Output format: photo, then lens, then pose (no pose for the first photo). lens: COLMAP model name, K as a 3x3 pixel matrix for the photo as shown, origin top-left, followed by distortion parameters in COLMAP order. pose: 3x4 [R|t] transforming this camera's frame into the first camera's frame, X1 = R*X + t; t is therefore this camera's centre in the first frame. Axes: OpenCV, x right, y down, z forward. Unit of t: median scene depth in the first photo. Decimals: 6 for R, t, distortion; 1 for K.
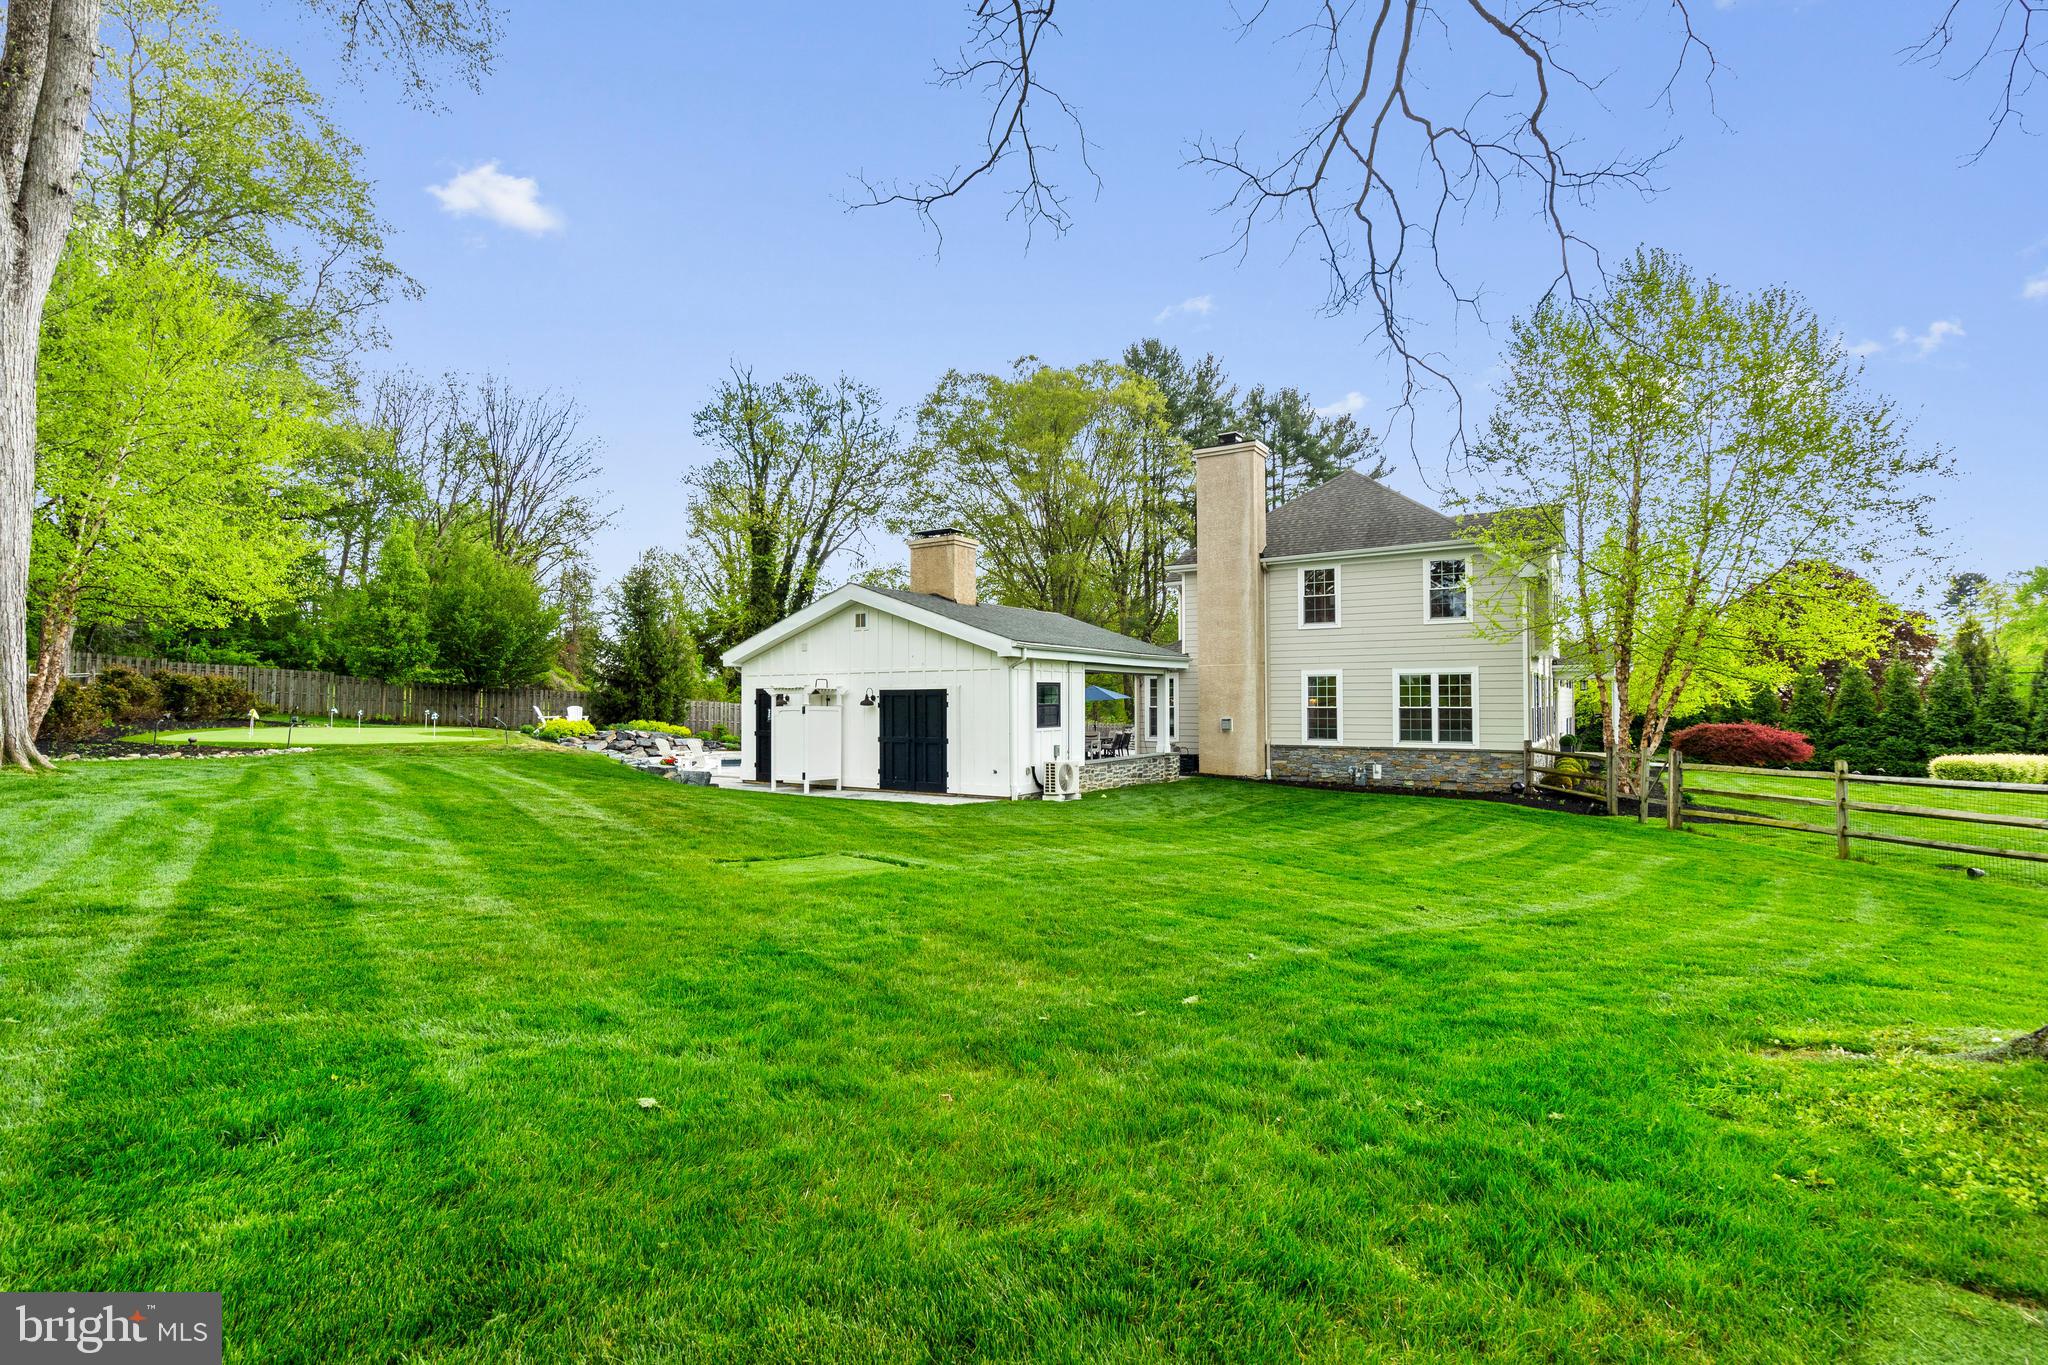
lens RADIAL K [[949.1, 0, 1015.6], [0, 949.1, 682.1], [0, 0, 1]] dist [-0.005149, 0.002381]
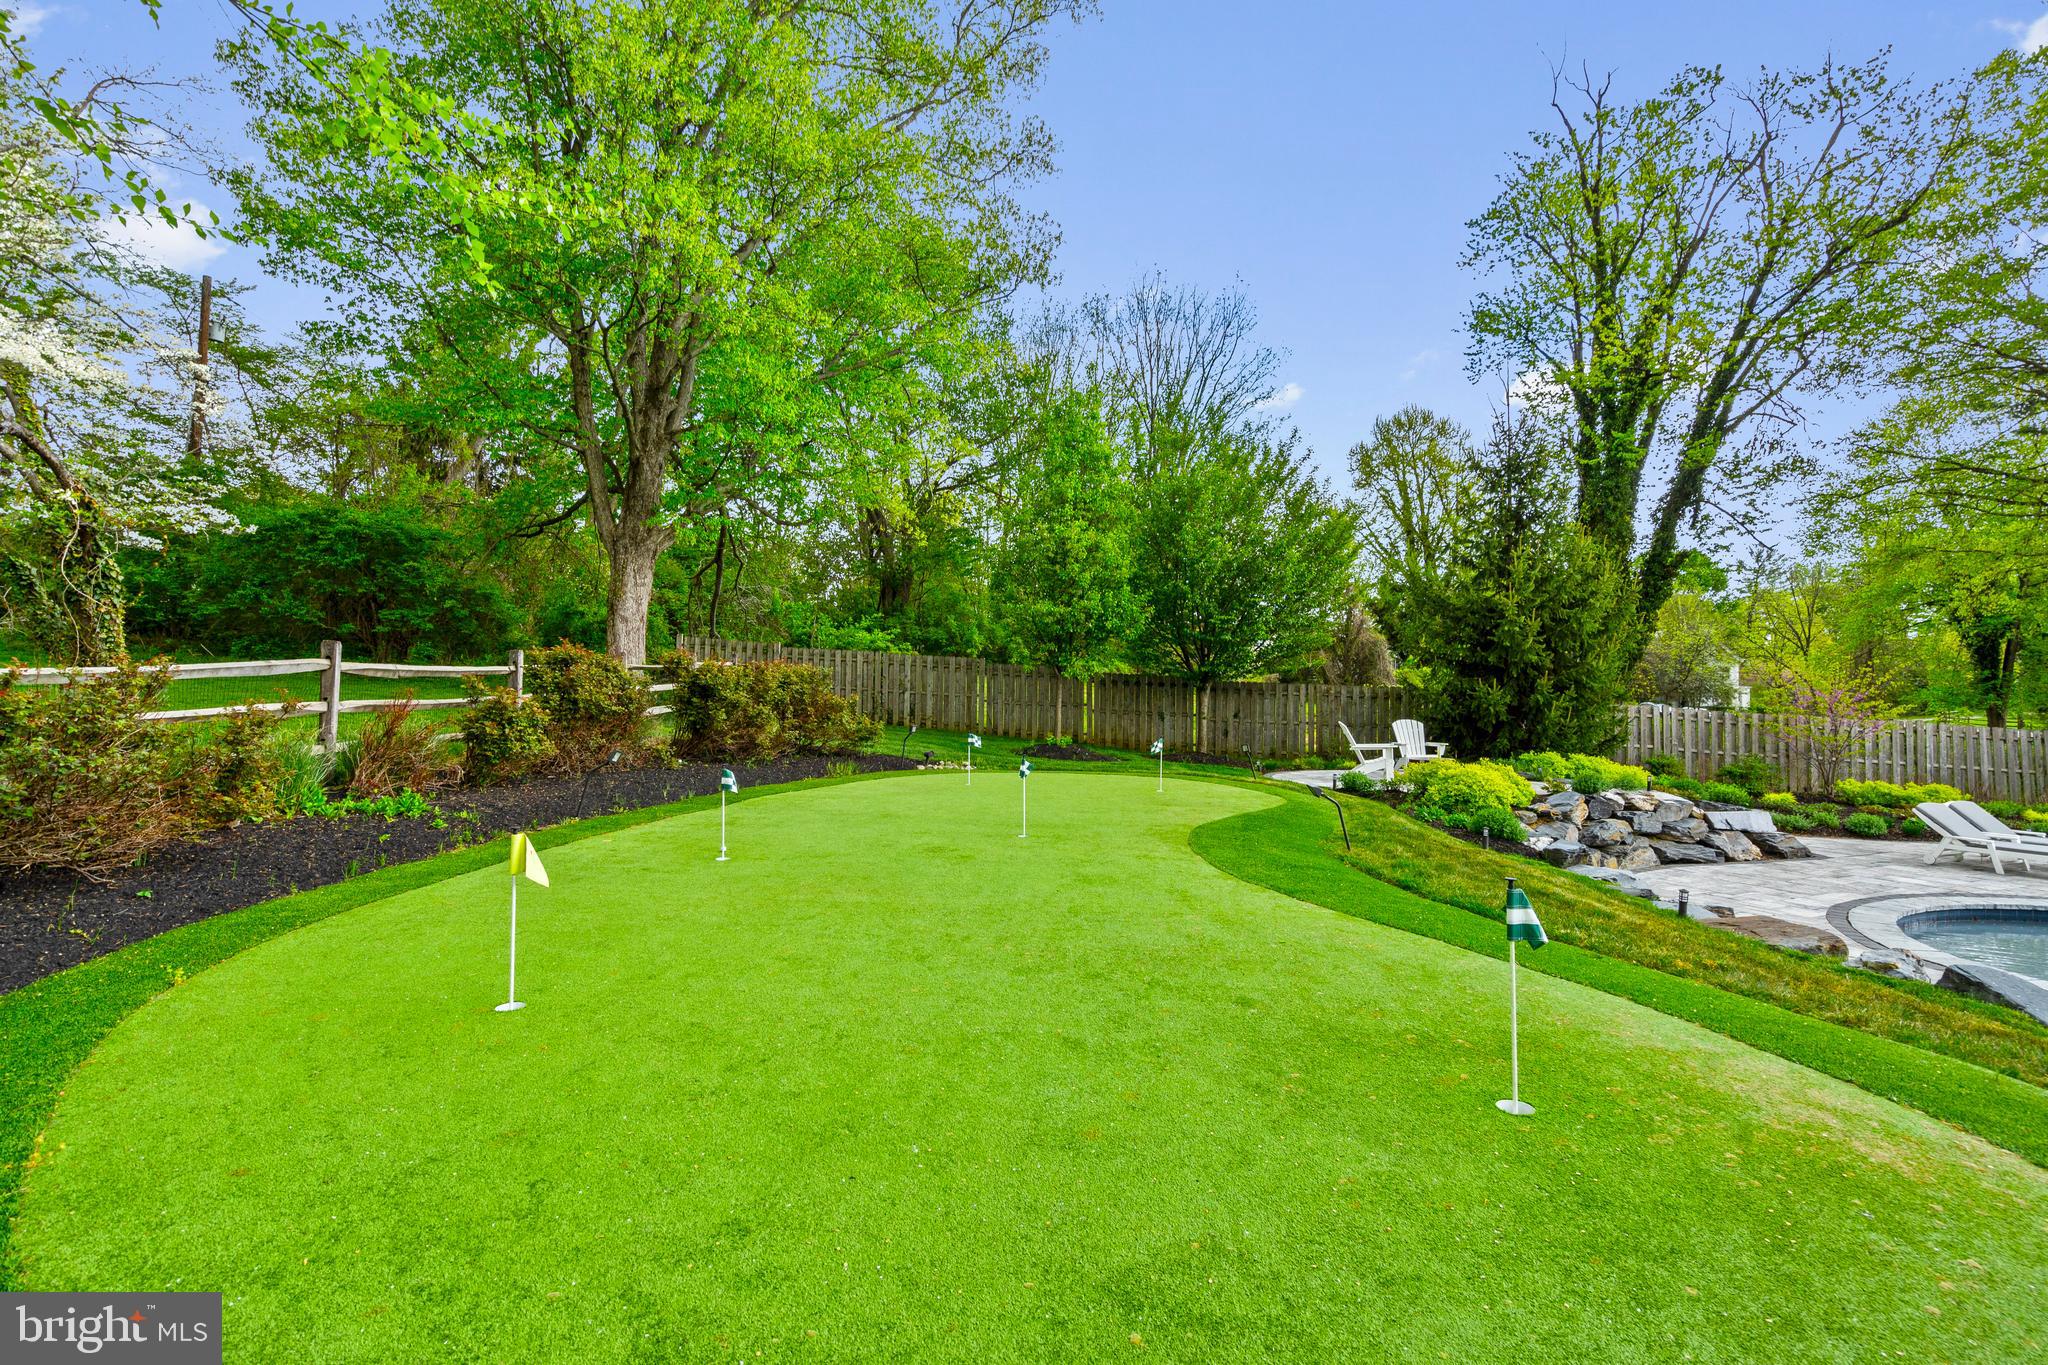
lens RADIAL K [[949.1, 0, 1024.9], [0, 949.1, 688.1], [0, 0, 1]] dist [-0.005149, 0.002381]
pose [[0.826358, -0.005155, -0.563122, -0.358190], [0.016937, 0.999733, 0.015703, -0.000283], [0.562891, -0.022514, 0.826225, 0.514364]]
